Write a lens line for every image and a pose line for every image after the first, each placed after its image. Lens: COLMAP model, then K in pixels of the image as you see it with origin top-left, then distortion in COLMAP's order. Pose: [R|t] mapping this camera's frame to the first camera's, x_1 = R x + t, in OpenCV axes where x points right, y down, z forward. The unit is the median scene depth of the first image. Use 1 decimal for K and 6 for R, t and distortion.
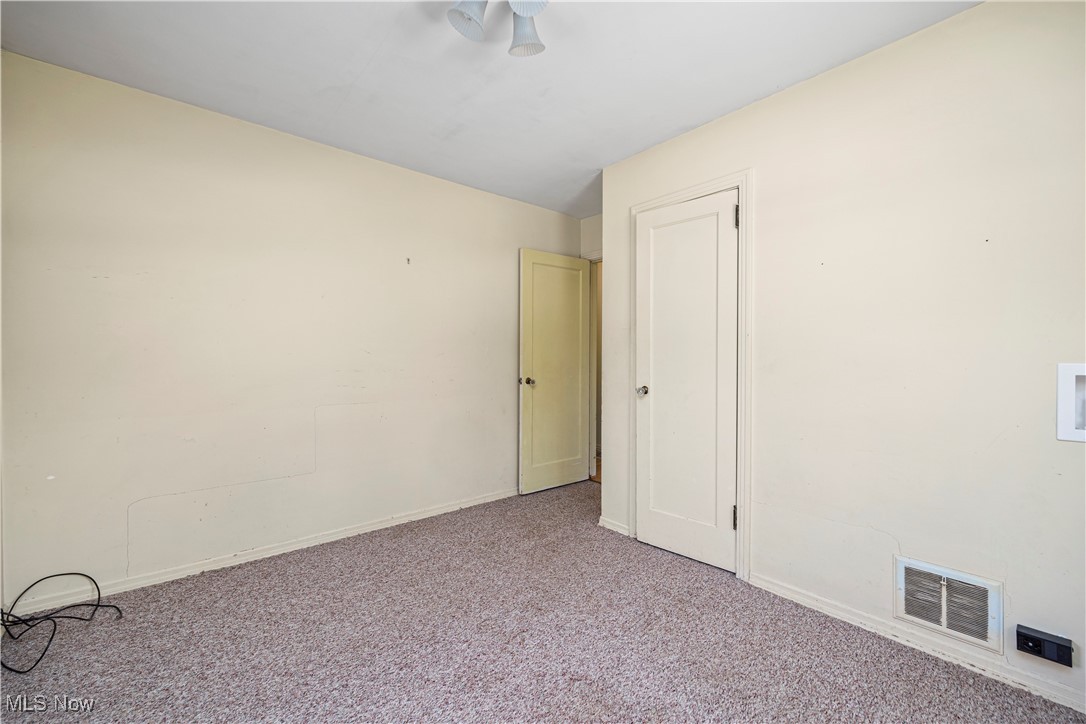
lens RADIAL K [[445.3, 0, 544.7], [0, 445.3, 361.2], [0, 0, 1]] dist [0.001042, -0.000649]
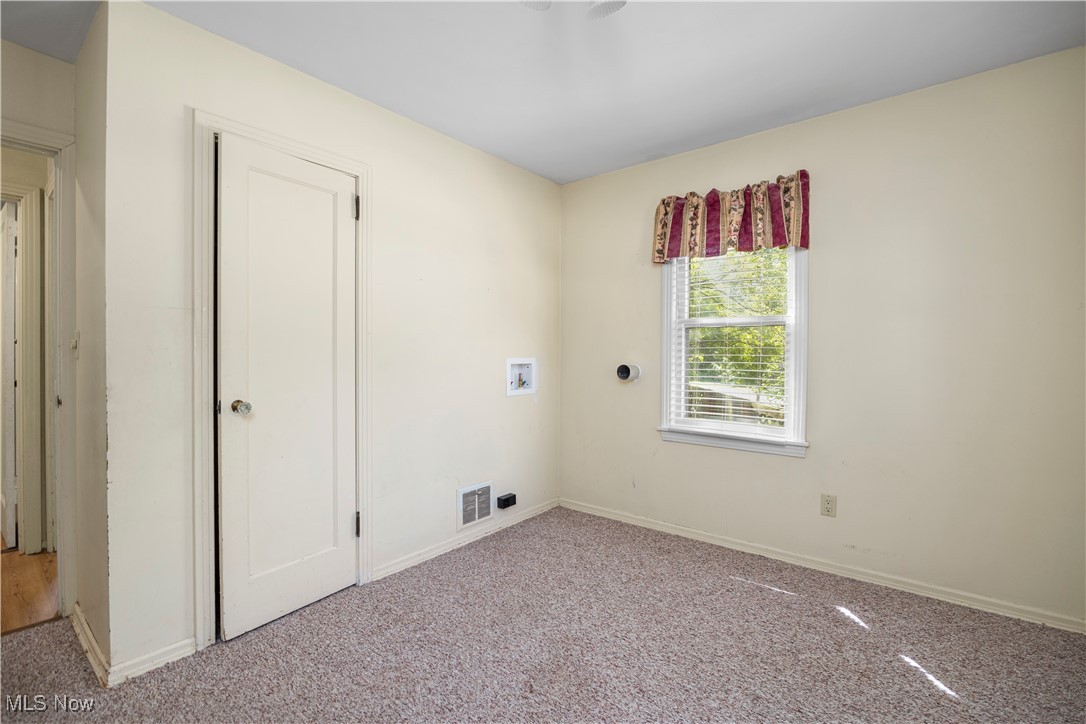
lens RADIAL K [[495.5, 0, 544.2], [0, 495.5, 357.0], [0, 0, 1]] dist [-0.016025, -0.001149]
pose [[-0.201186, -0.009312, 0.979509, -0.796964], [0.006064, 0.999924, 0.010751, -0.018188], [-0.979534, 0.008103, -0.201114, 0.959163]]
